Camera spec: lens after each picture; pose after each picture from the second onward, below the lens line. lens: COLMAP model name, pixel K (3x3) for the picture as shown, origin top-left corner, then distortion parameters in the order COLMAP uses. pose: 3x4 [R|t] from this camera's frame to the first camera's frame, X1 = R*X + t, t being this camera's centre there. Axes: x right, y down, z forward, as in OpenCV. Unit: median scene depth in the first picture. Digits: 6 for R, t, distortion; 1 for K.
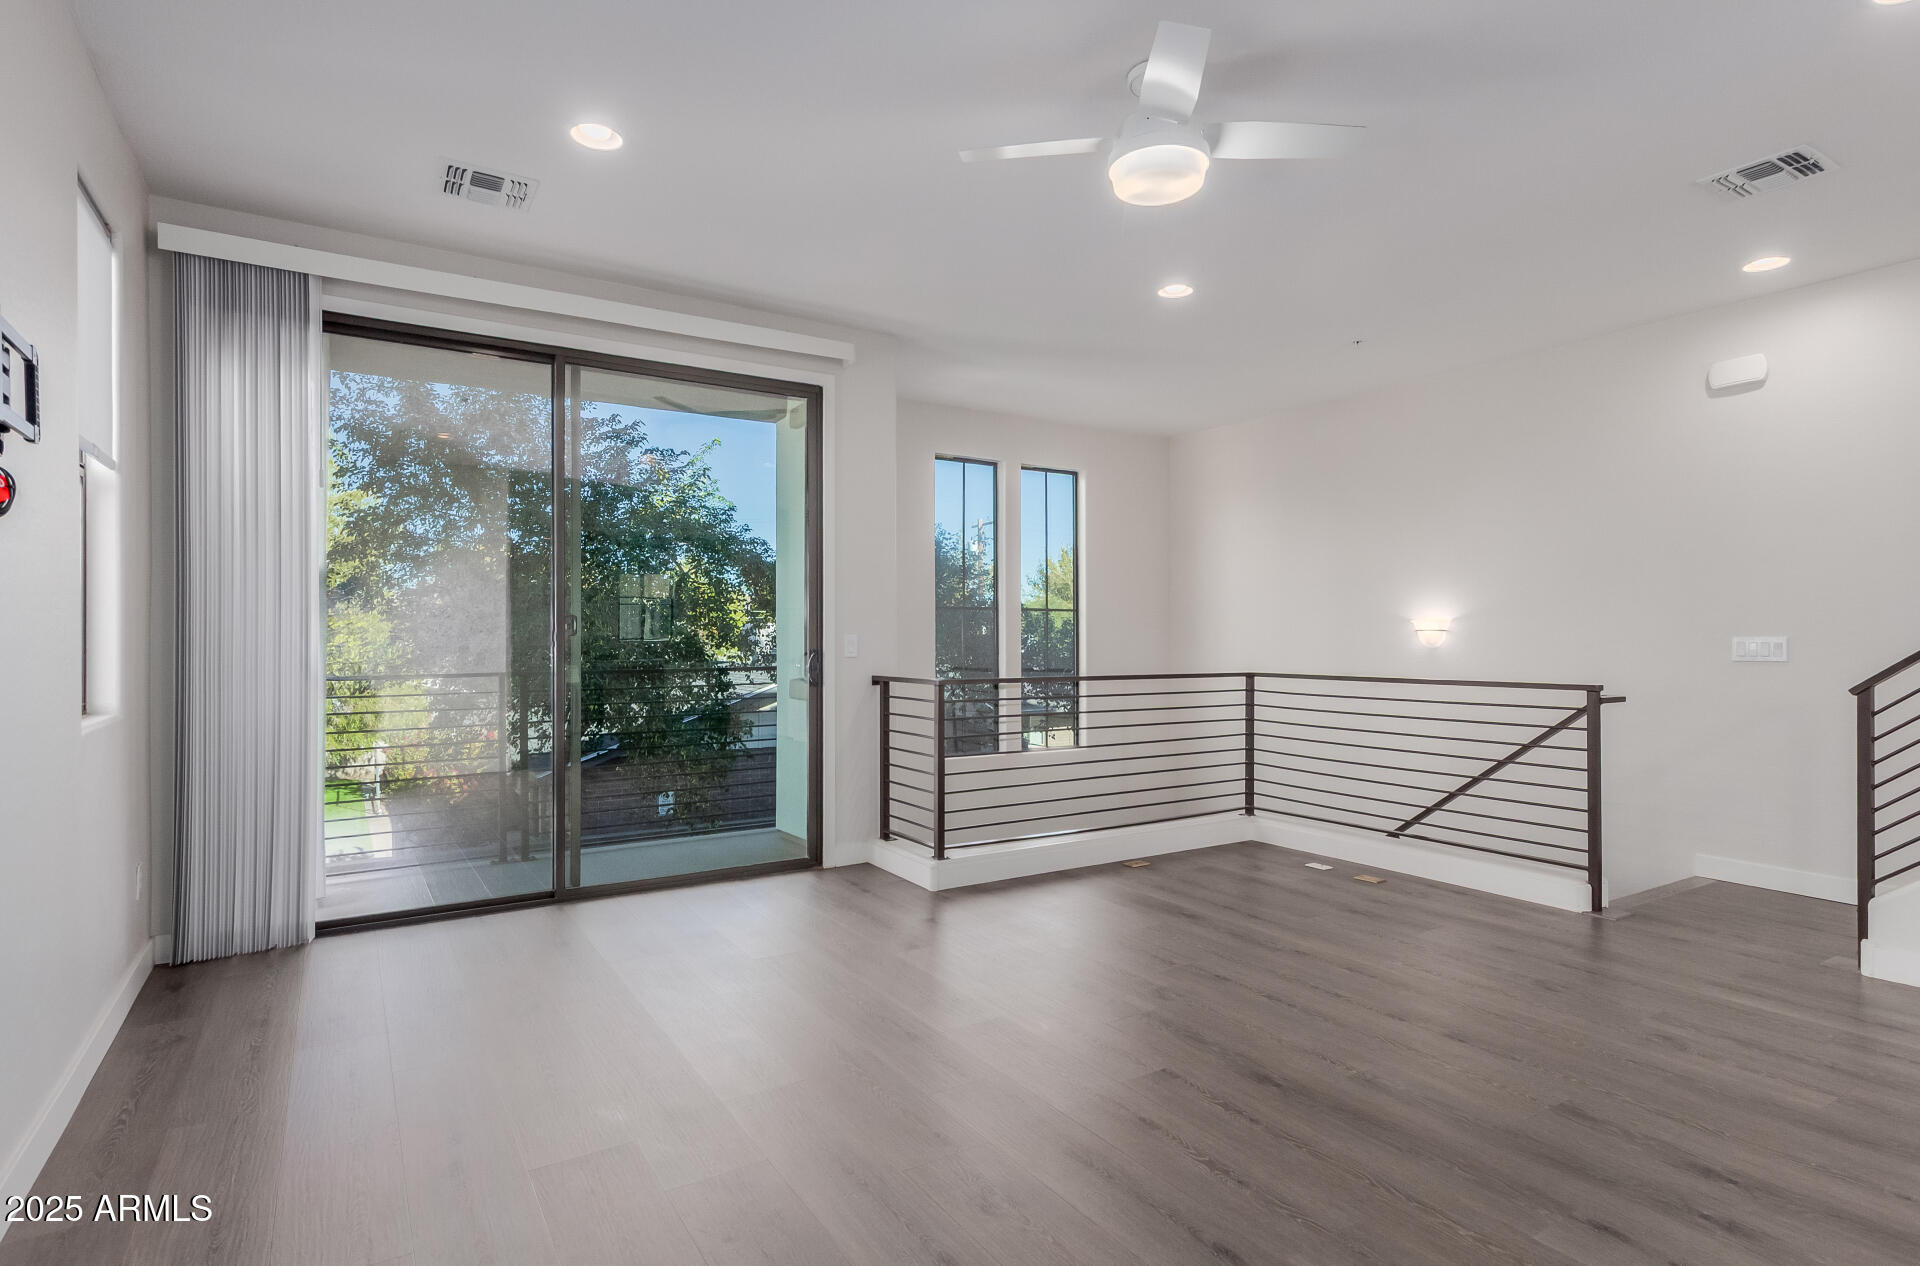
lens RADIAL K [[960.6, 0, 960.0], [0, 960.6, 633.0], [0, 0, 1]] dist [0.004111, -0.000771]
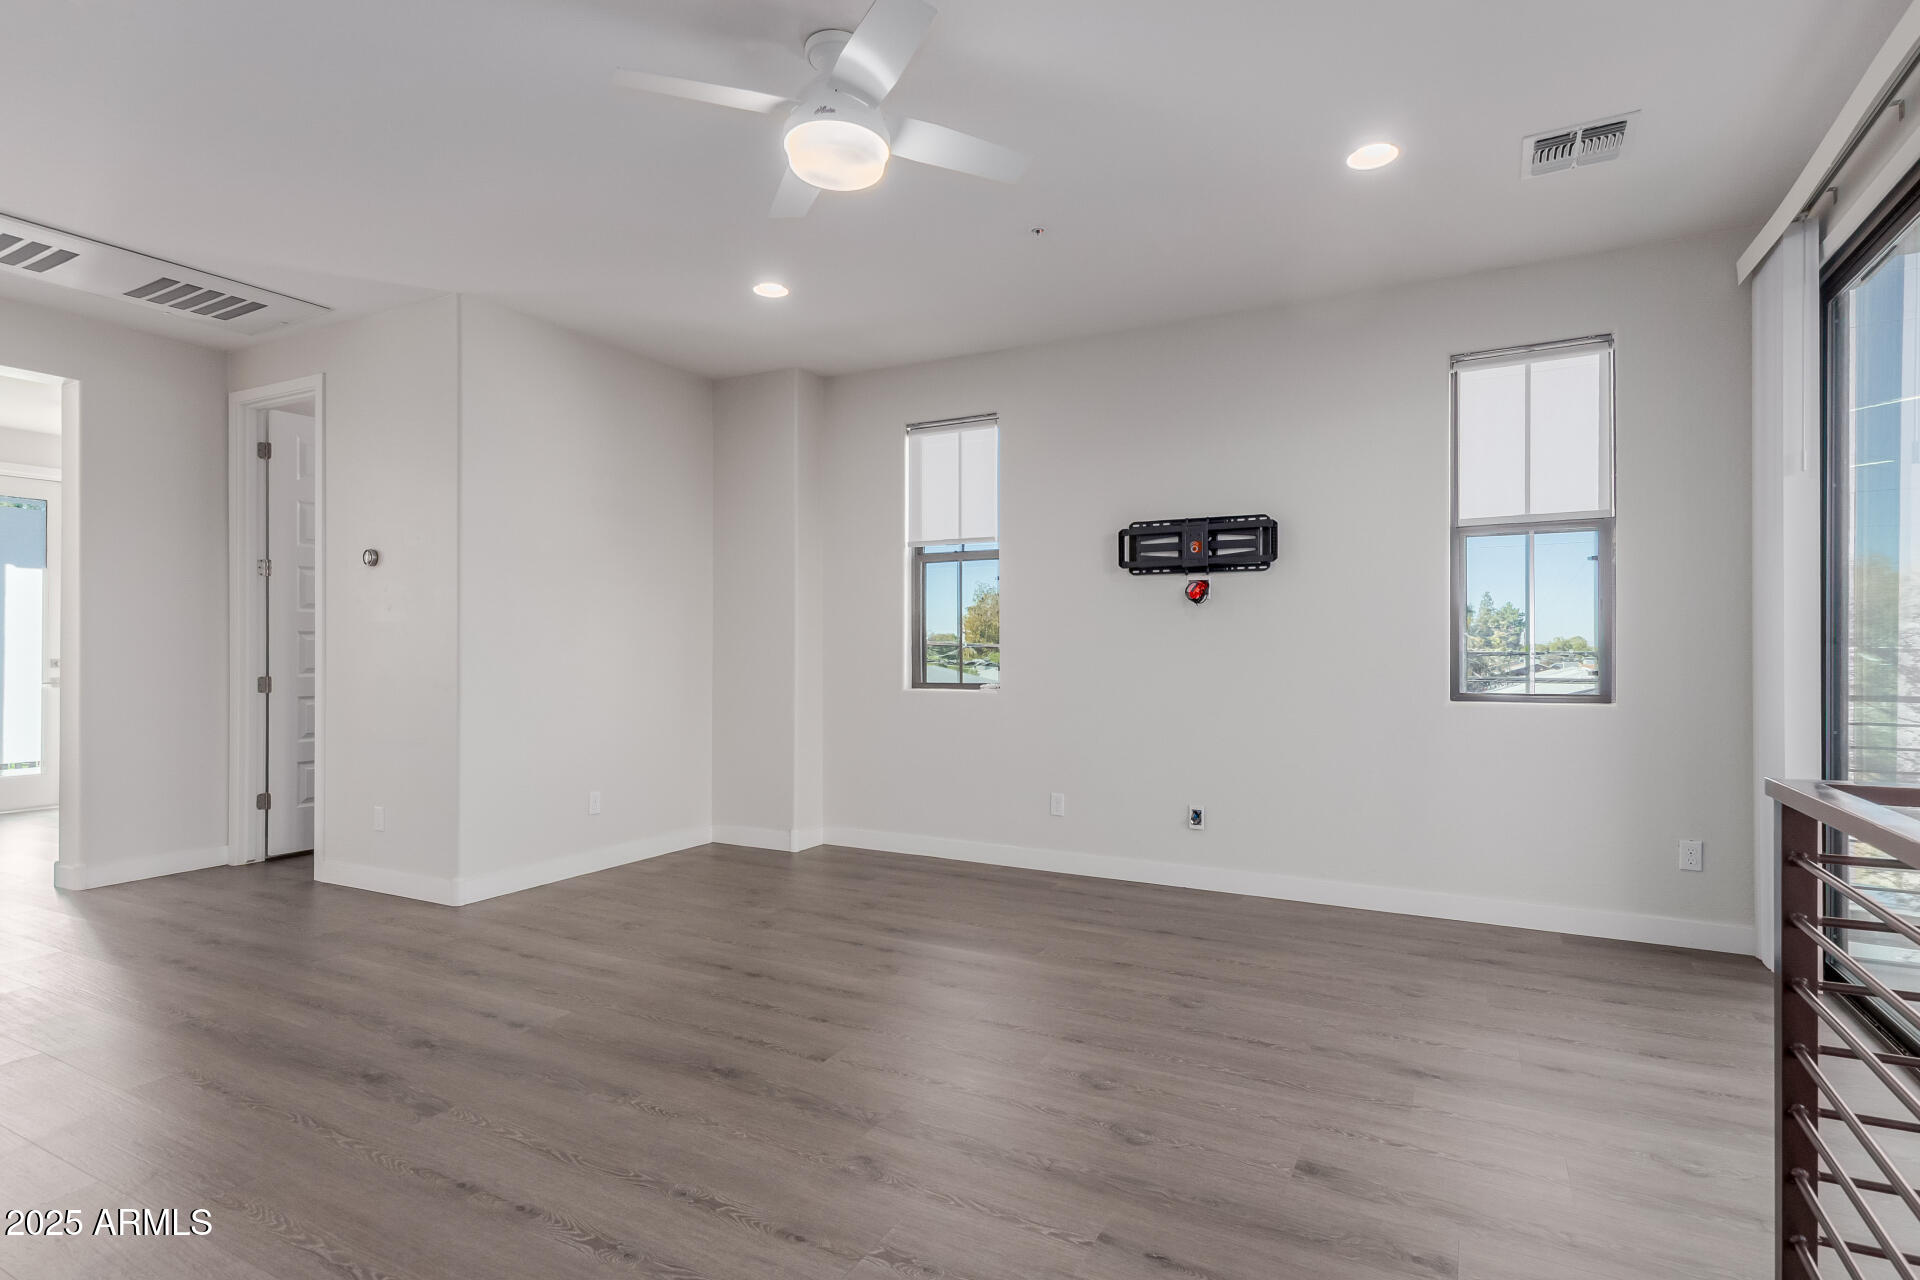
lens RADIAL K [[923.5, 0, 968.6], [0, 923.5, 642.1], [0, 0, 1]] dist [0.005149, 0.001330]
pose [[-0.859988, -0.002164, -0.510310, 0.342563], [0.003214, 0.999948, -0.009656, 0.007147], [0.510305, -0.009945, -0.859936, 1.131758]]
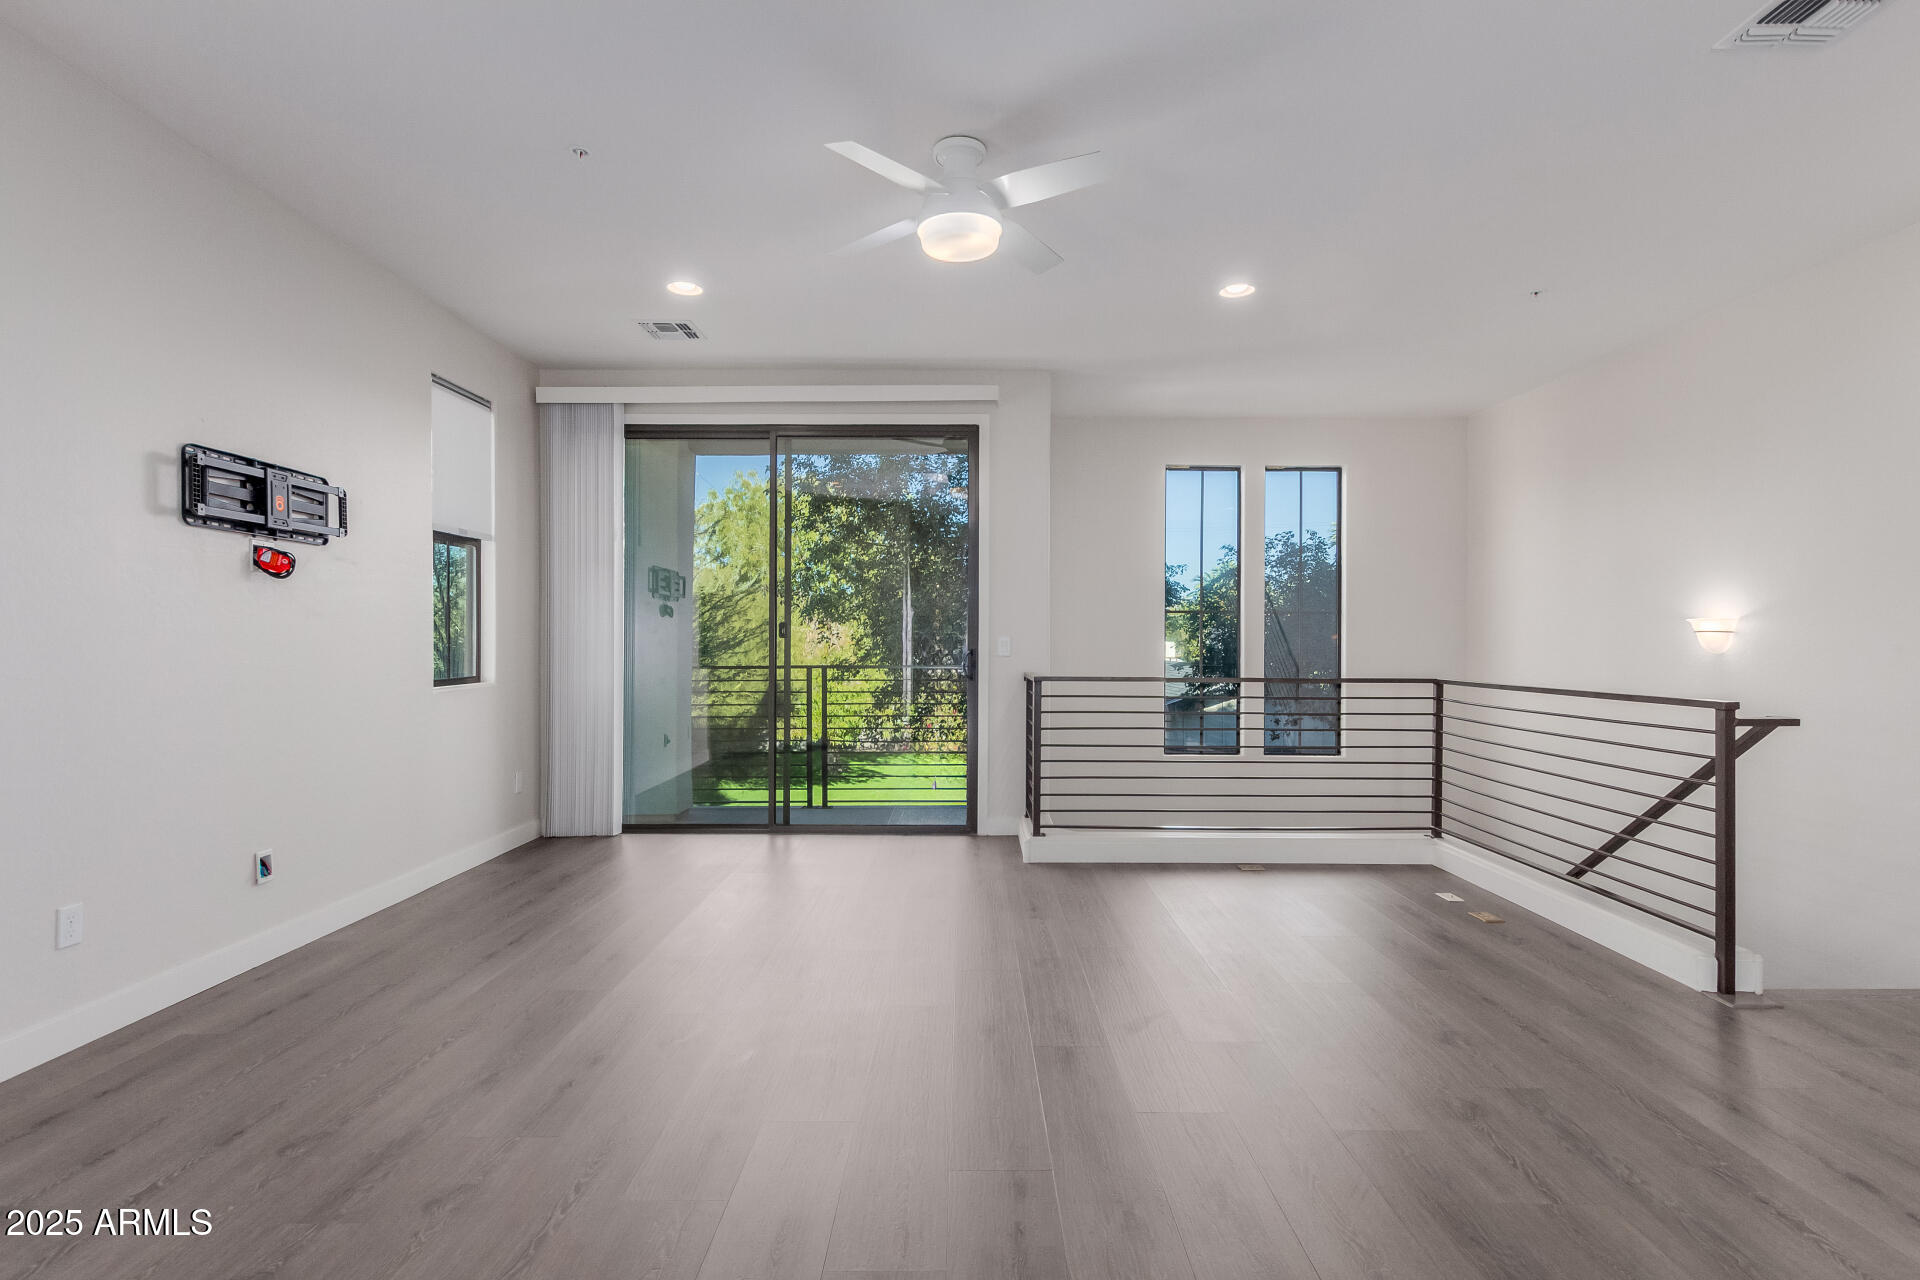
lens RADIAL K [[923.5, 0, 968.6], [0, 923.5, 642.1], [0, 0, 1]] dist [0.005149, 0.001330]
pose [[0.844287, 0.002958, -0.535883, 0.497341], [-0.000918, 0.999991, 0.004073, 0.004158], [0.535890, -0.002947, 0.844282, 0.042212]]
